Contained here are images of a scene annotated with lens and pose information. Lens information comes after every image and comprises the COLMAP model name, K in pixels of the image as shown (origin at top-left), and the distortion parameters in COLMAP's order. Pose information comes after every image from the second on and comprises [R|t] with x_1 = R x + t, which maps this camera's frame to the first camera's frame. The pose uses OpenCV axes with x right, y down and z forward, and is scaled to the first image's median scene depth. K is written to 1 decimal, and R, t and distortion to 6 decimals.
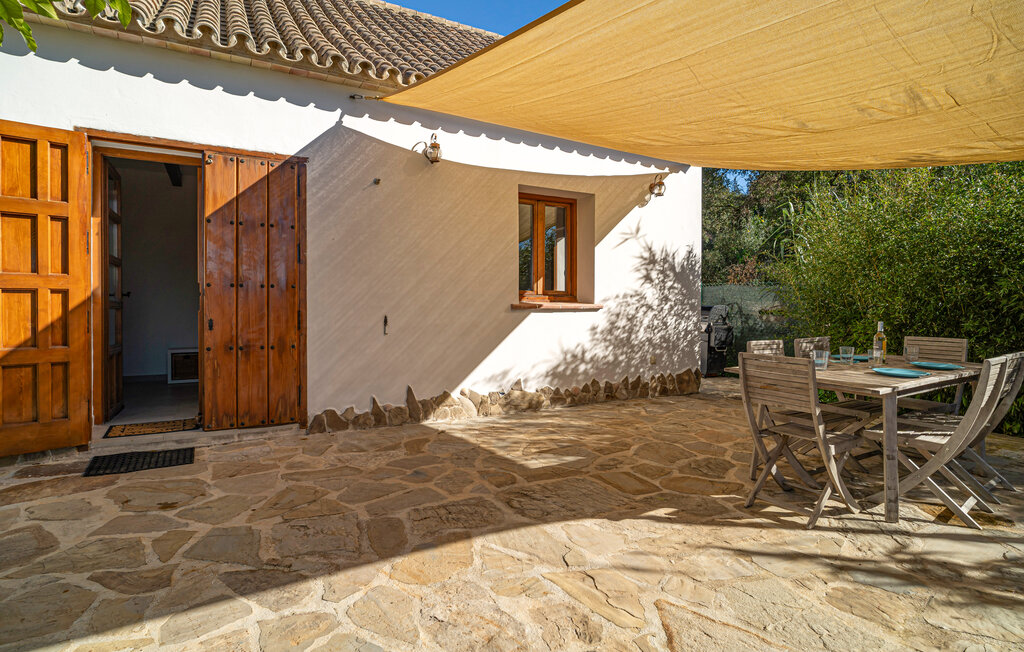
lens RADIAL K [[523.7, 0, 527.5], [0, 523.7, 308.5], [0, 0, 1]] dist [-0.003573, -0.000951]
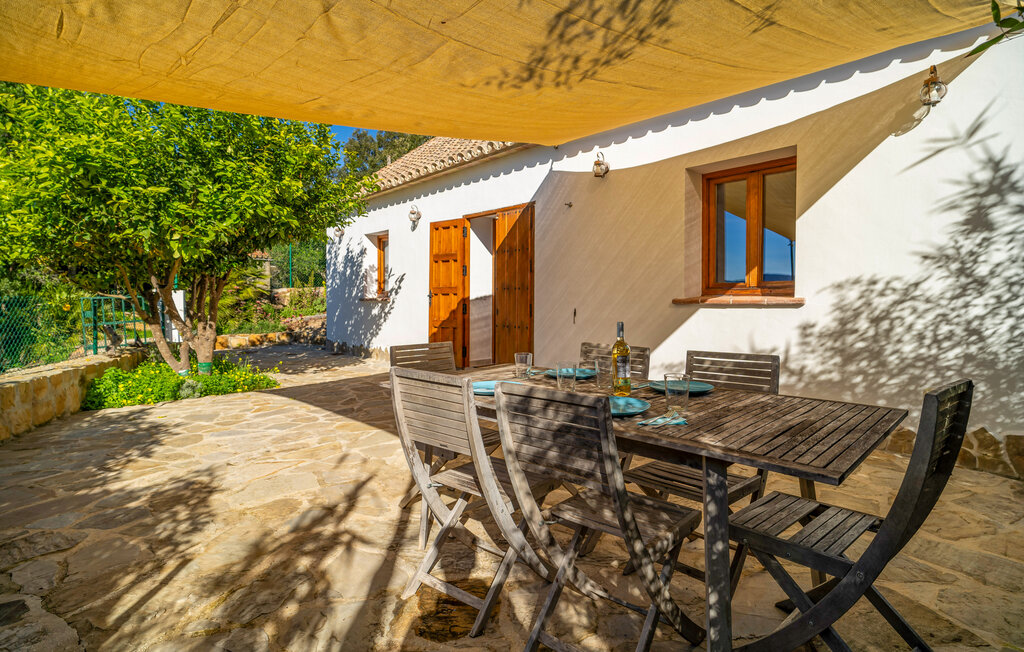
lens RADIAL K [[515.2, 0, 512.0], [0, 515.2, 326.0], [0, 0, 1]] dist [-0.001629, -0.000117]
pose [[0.218668, 0.043225, -0.974841, 0.862444], [-0.001926, 0.999036, 0.043866, 0.000450], [0.975797, -0.007714, 0.218540, 0.532018]]
